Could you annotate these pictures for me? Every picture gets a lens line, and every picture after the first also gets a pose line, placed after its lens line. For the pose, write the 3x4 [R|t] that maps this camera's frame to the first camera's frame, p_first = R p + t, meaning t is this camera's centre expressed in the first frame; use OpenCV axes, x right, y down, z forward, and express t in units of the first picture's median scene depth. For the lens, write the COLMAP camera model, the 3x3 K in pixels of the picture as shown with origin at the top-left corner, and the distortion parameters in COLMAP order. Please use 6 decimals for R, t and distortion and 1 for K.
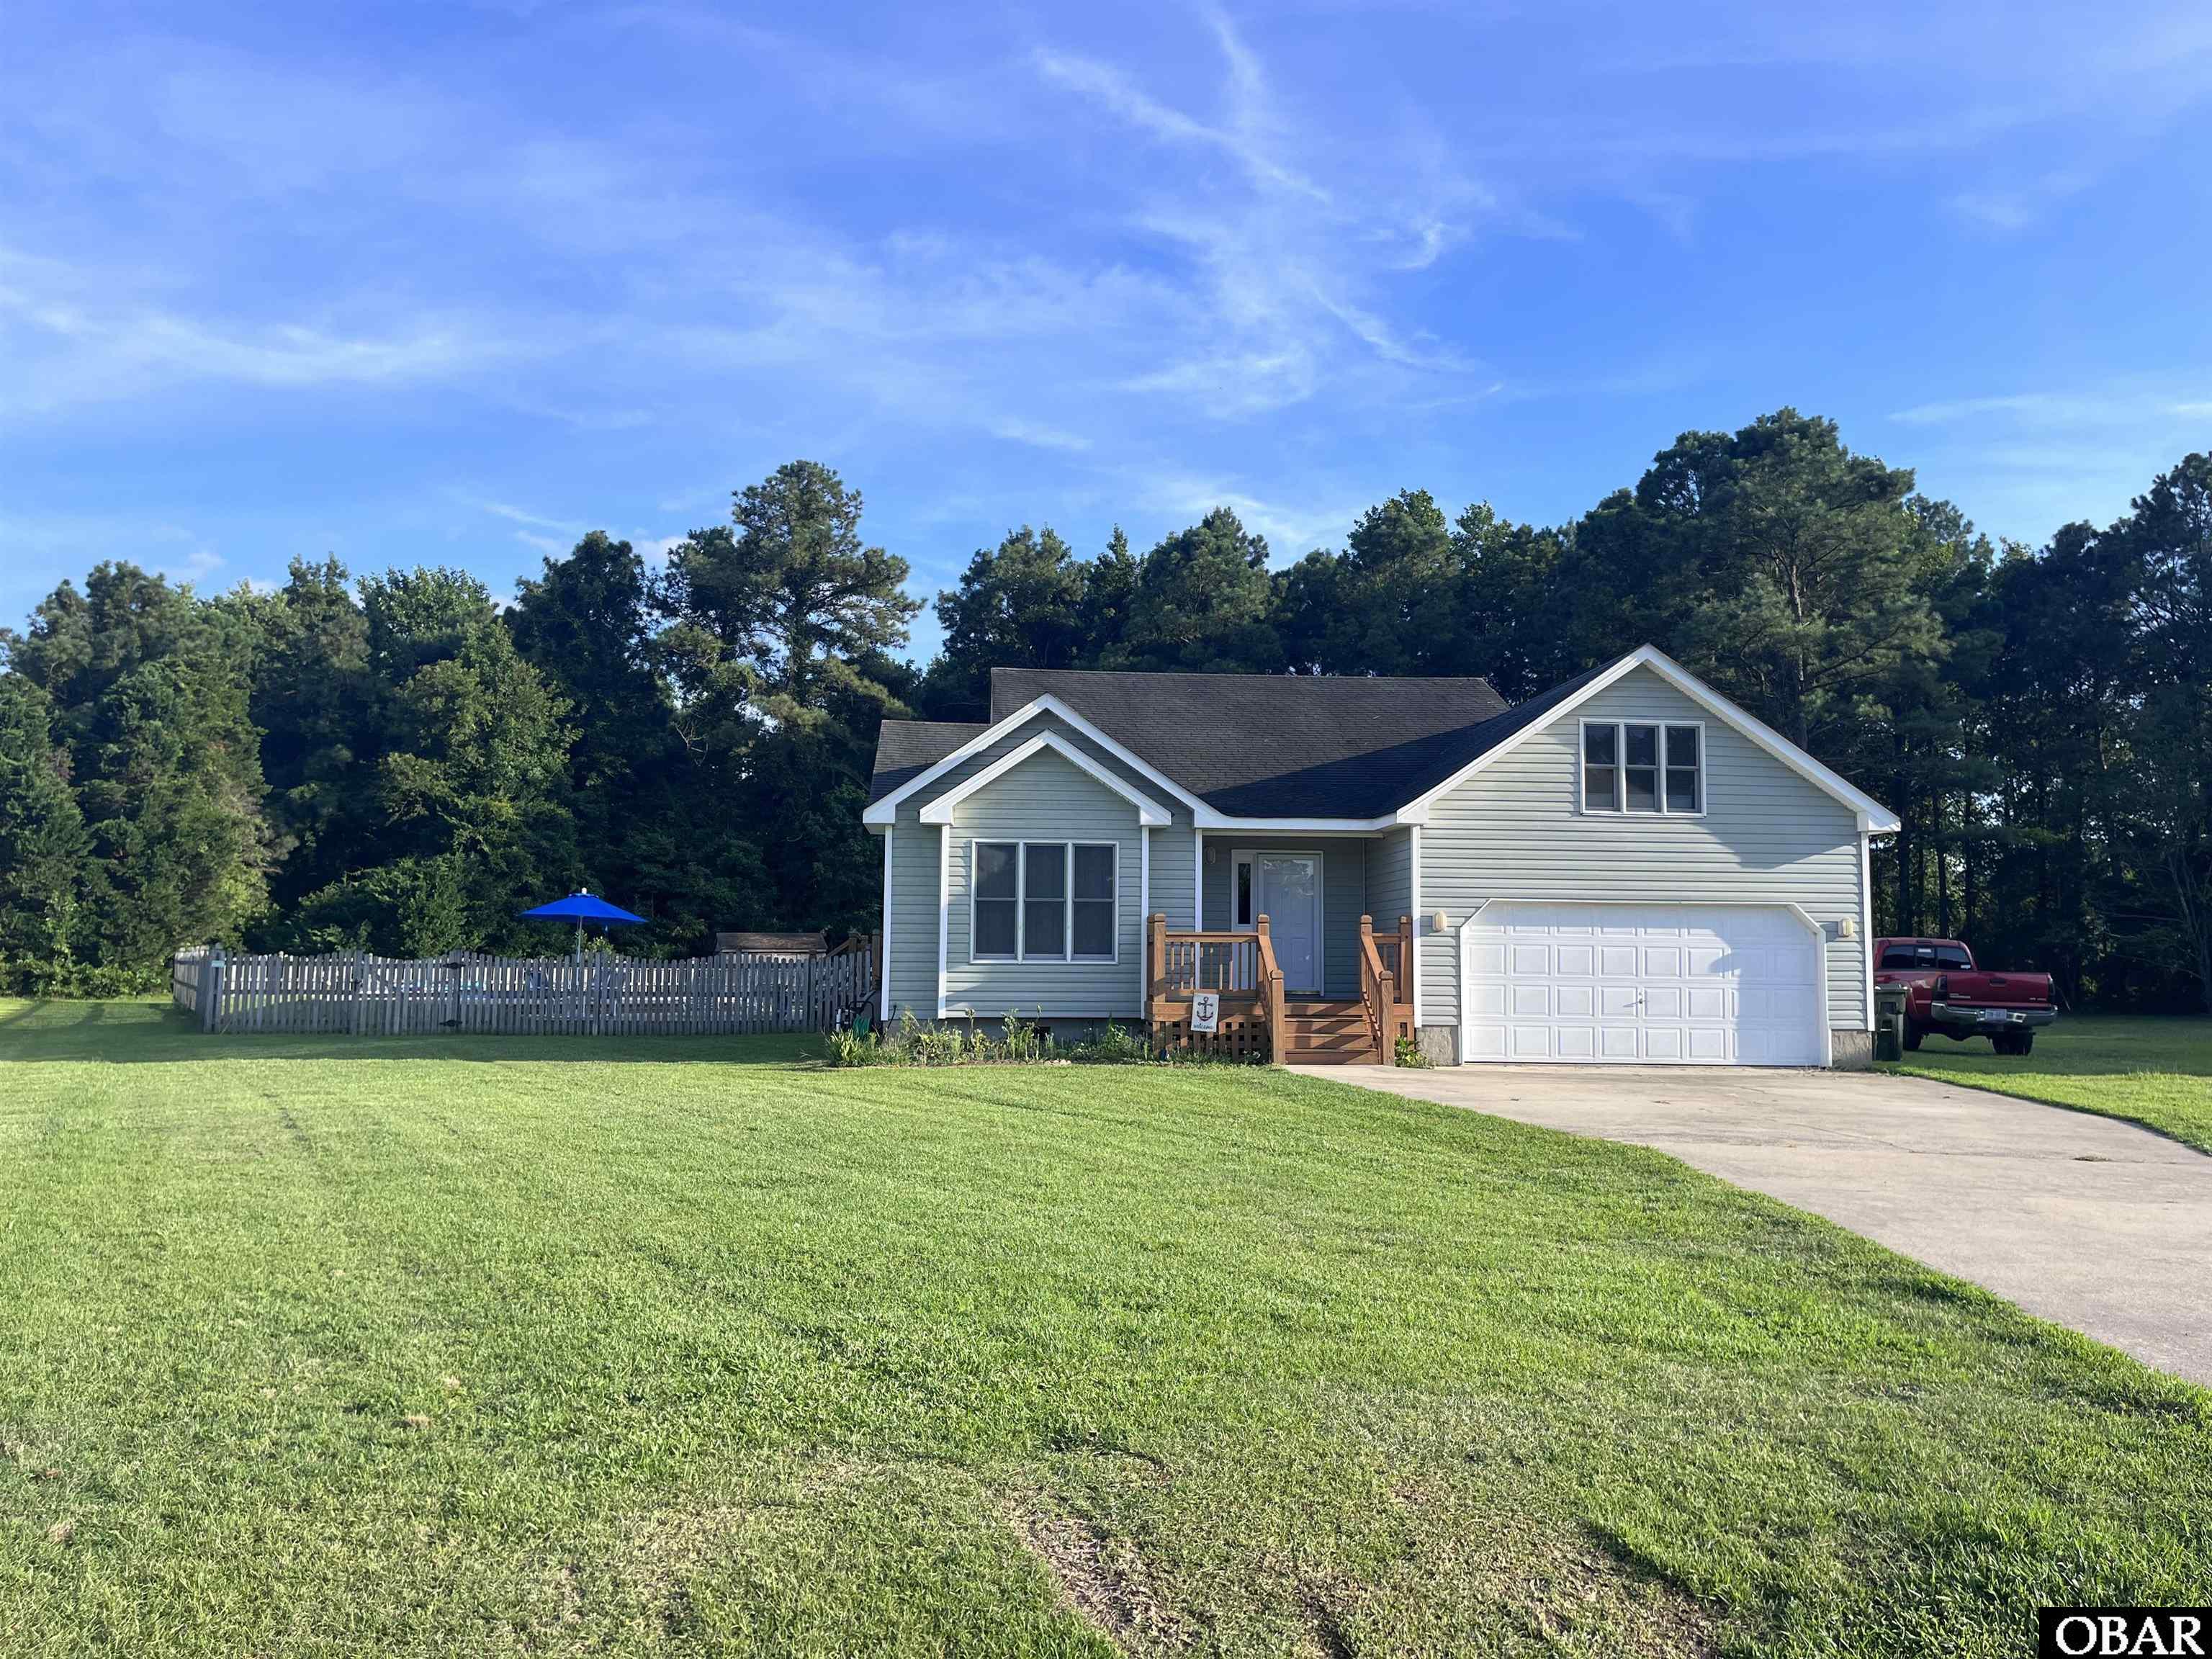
lens RADIAL K [[1719.6, 0, 1106.0], [0, 1719.6, 829.5], [0, 0, 1]] dist [0.072375, -0.098712]
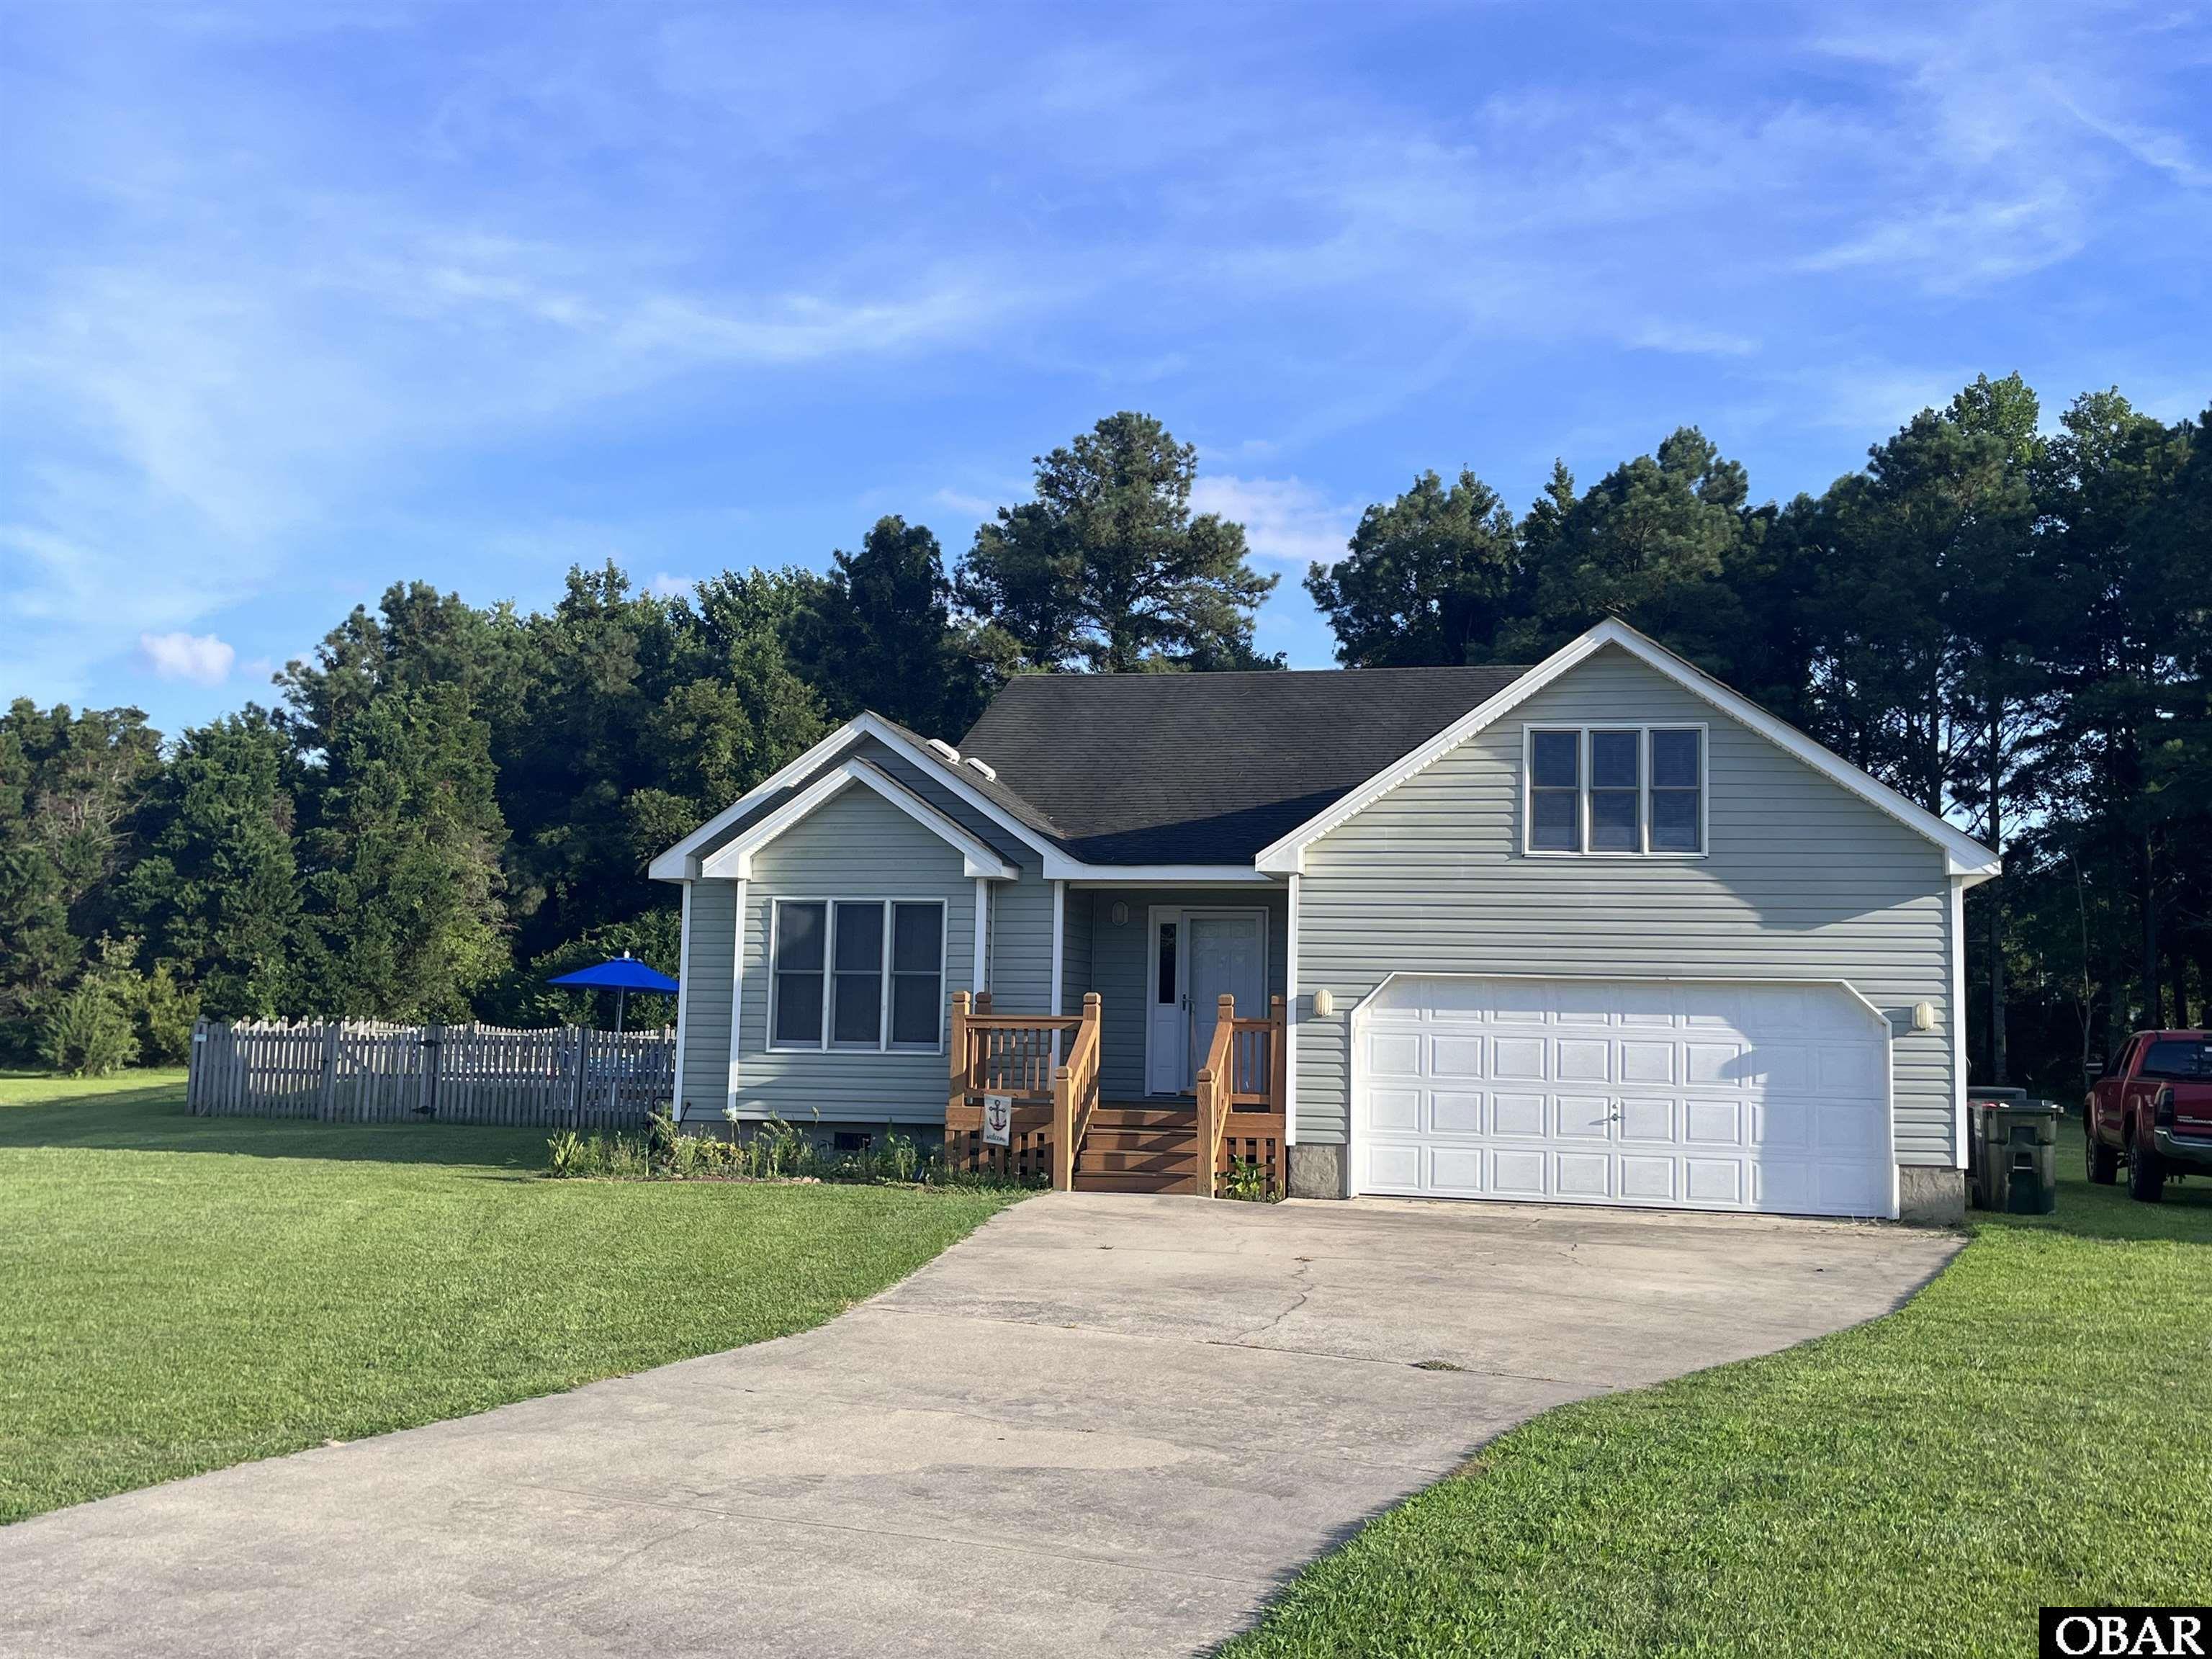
lens RADIAL K [[2204.7, 0, 1106.0], [0, 2204.7, 829.5], [0, 0, 1]] dist [0.161473, -0.491258]
pose [[0.950448, -0.017929, -0.310367, 0.174879], [0.013359, 0.999769, -0.016843, -0.002899], [0.310597, 0.011862, 0.950468, 0.028028]]
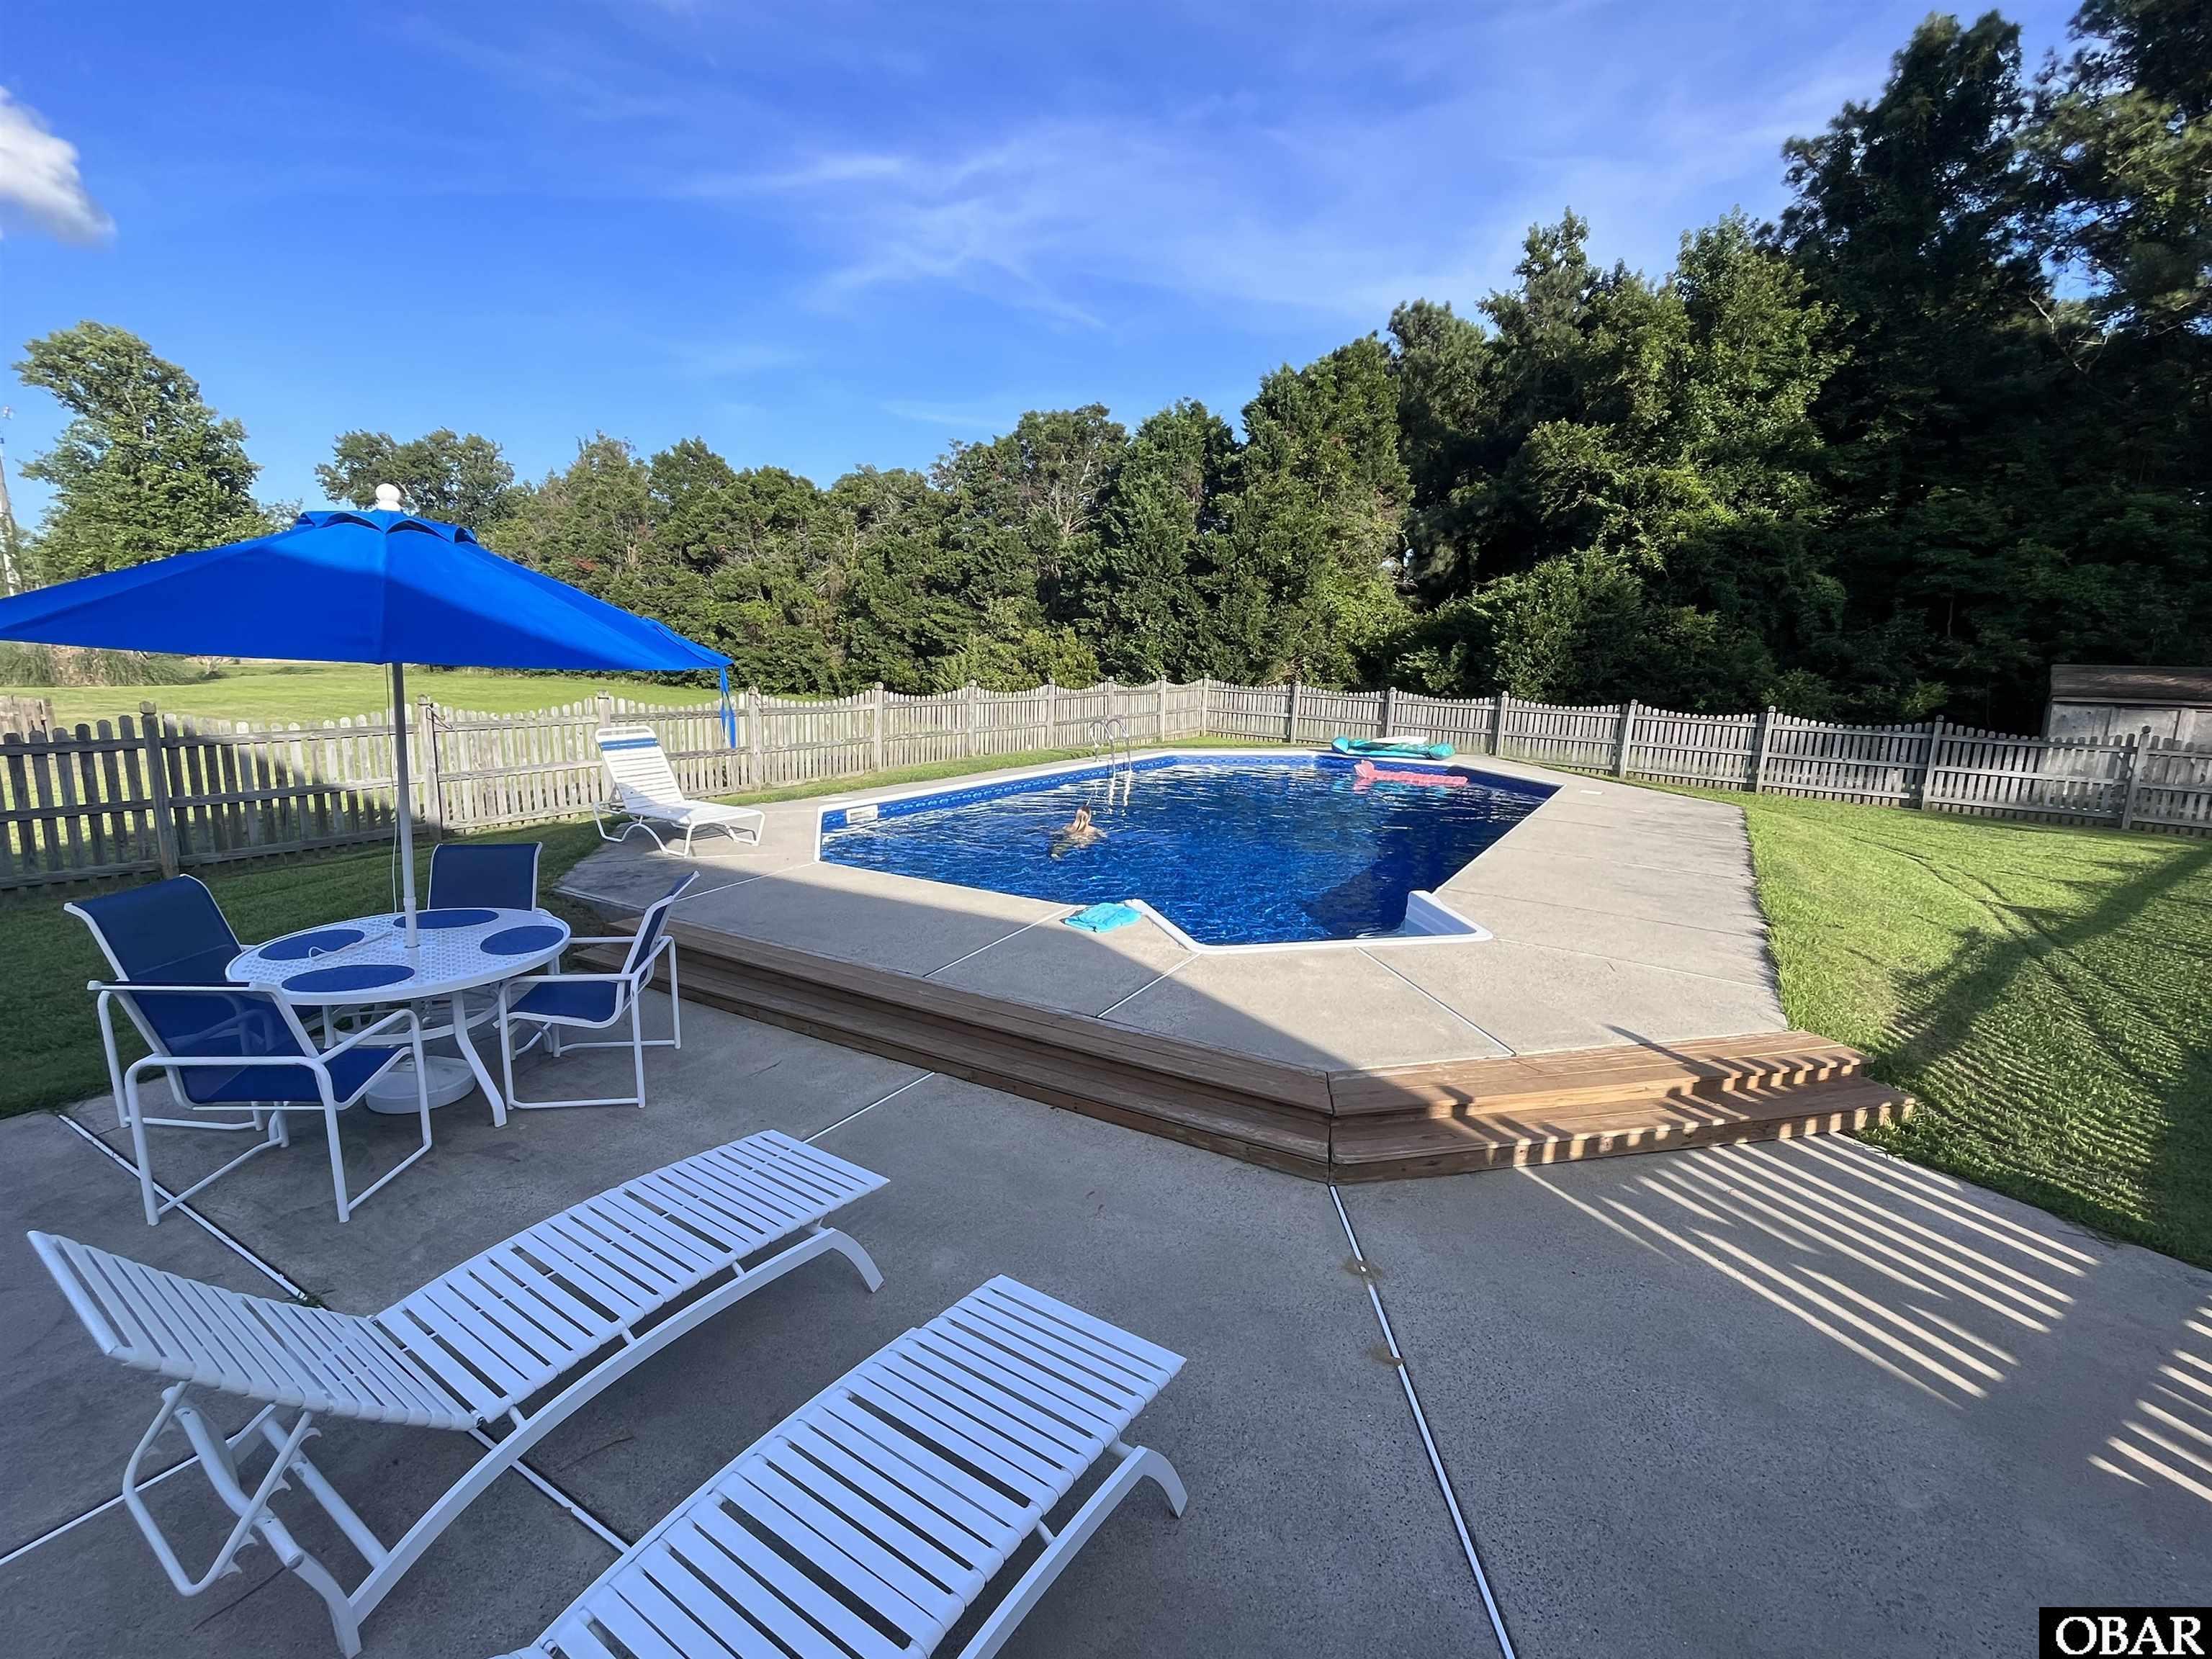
lens RADIAL K [[1007.4, 0, 1106.0], [0, 1007.4, 829.5], [0, 0, 1]] dist [-0.000640, 0.000016]
pose [[0.493667, 0.159363, -0.854925, -0.106992], [0.048114, 0.976556, 0.209818, 0.034524], [0.868319, -0.144714, 0.474426, 0.679268]]
